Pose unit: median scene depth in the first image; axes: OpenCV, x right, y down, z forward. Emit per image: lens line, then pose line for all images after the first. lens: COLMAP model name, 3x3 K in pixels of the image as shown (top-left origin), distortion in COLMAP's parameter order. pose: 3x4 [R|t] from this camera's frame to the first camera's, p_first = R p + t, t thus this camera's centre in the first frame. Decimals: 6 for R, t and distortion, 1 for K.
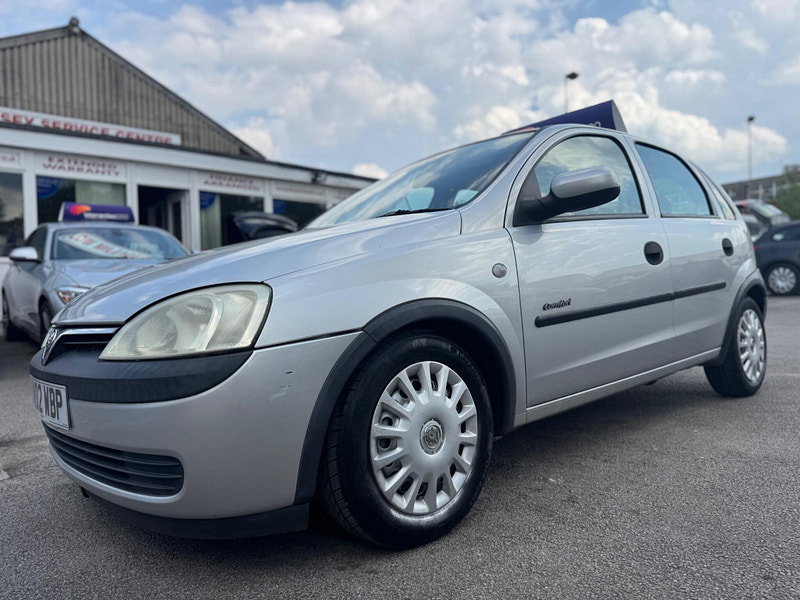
lens RADIAL K [[552.7, 0, 395.9], [0, 552.7, 291.7], [0, 0, 1]] dist [-0.005133, -0.006453]
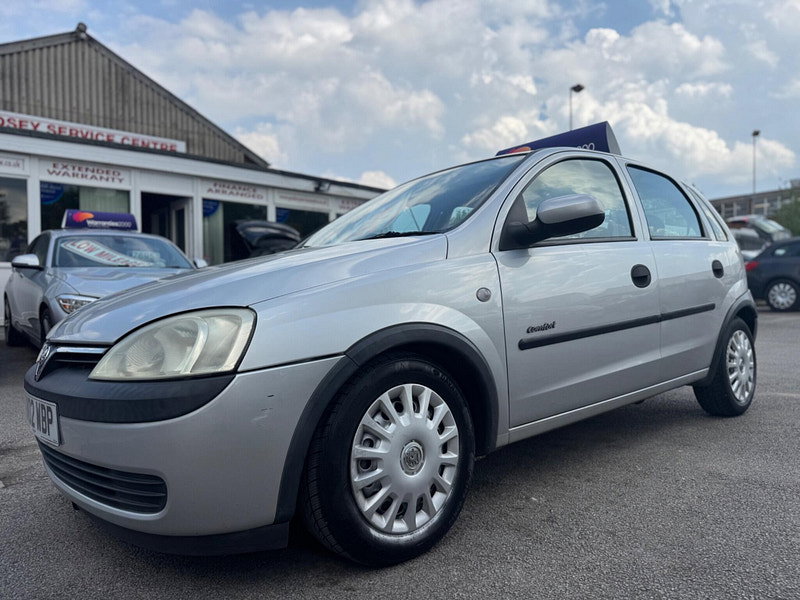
lens RADIAL K [[552.9, 0, 400.0], [0, 552.9, 300.0], [0, 0, 1]] dist [-0.005711, -0.007577]
pose [[0.999890, 0.014830, -0.000137, 0.006820], [-0.014830, 0.999890, 0.000213, -0.005439], [0.000140, -0.000211, 1.000000, -0.004755]]
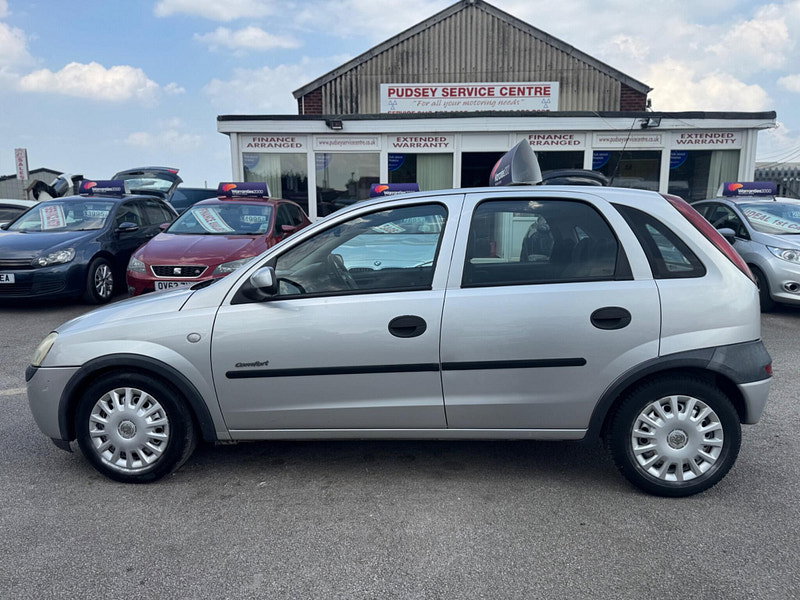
lens RADIAL K [[552.9, 0, 400.0], [0, 552.9, 300.0], [0, 0, 1]] dist [-0.005711, -0.007577]
pose [[0.720255, 0.122428, -0.682821, 0.336355], [-0.022362, 0.987890, 0.153538, -0.080516], [0.693349, -0.095317, 0.714270, 0.065722]]
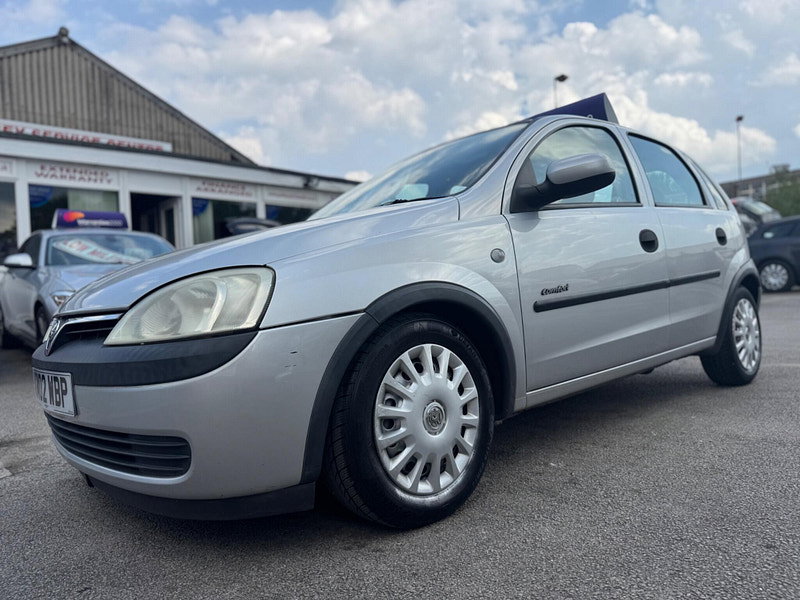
lens RADIAL K [[552.2, 0, 390.9], [0, 552.2, 296.9], [0, 0, 1]] dist [-0.003790, -0.007611]
pose [[0.999857, -0.016485, 0.003673, -0.002668], [0.016492, 0.999862, -0.001947, 0.007561], [-0.003641, 0.002007, 0.999991, -0.001626]]
